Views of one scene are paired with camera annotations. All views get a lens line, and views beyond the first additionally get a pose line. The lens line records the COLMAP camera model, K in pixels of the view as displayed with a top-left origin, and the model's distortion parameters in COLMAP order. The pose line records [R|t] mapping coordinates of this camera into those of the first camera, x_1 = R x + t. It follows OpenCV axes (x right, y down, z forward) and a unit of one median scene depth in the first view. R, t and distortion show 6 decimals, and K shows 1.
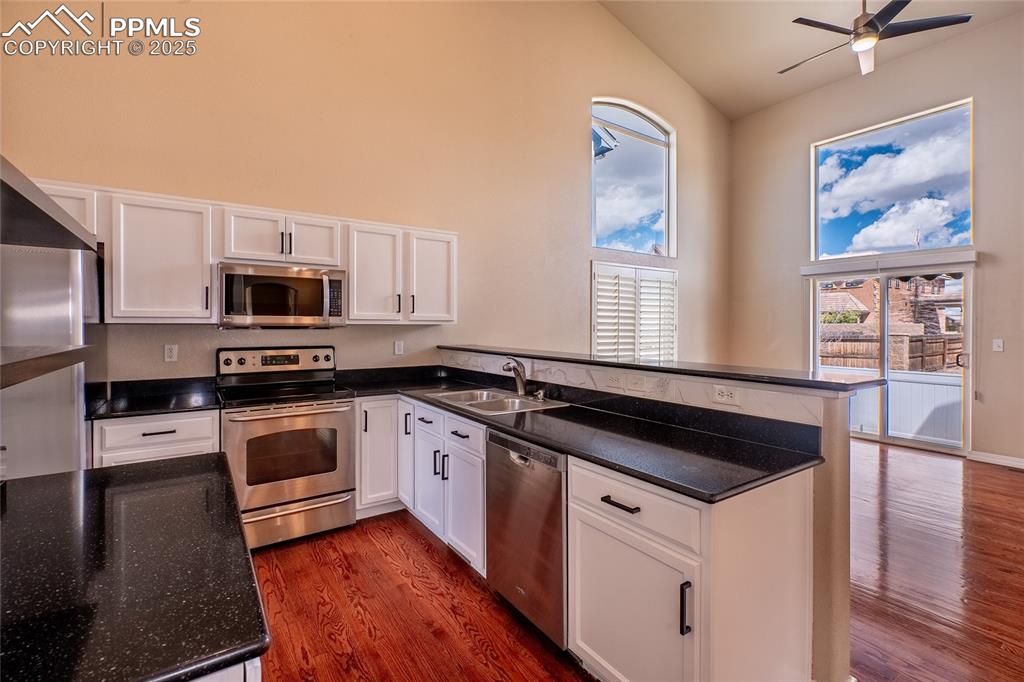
lens RADIAL K [[478.2, 0, 510.9], [0, 478.2, 327.6], [0, 0, 1]] dist [-0.004514, 0.000674]
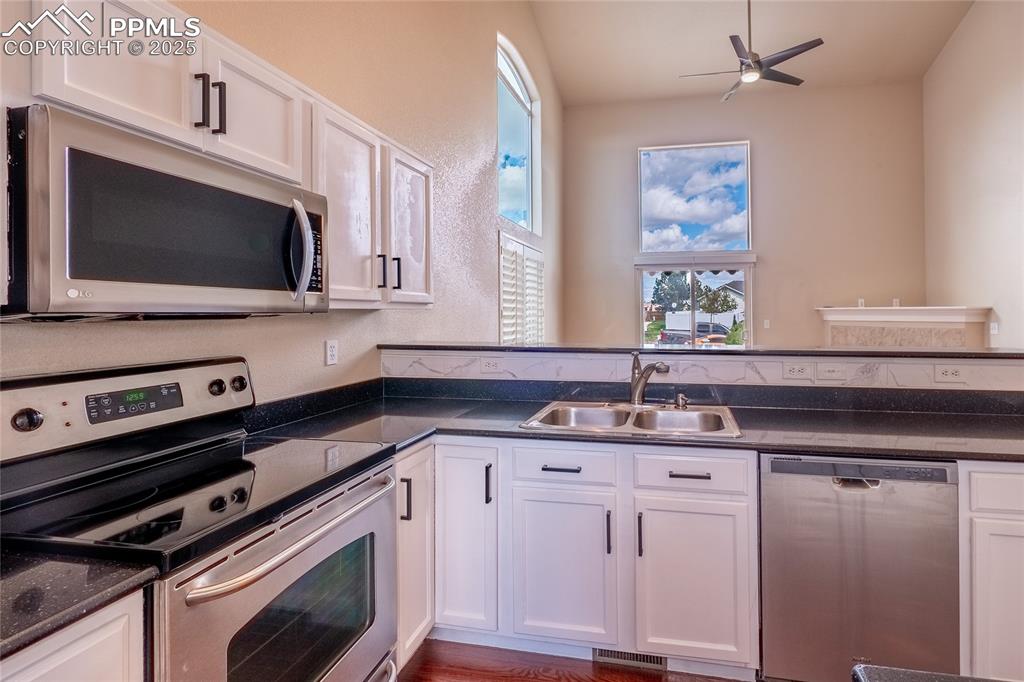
lens RADIAL K [[504.8, 0, 576.0], [0, 504.8, 305.1], [0, 0, 1]] dist [0.008685, 0.000760]
pose [[0.700697, 0.004308, 0.713446, -0.522510], [0.009115, 0.999846, -0.014989, -0.000317], [-0.713401, 0.017006, 0.700550, 0.454606]]
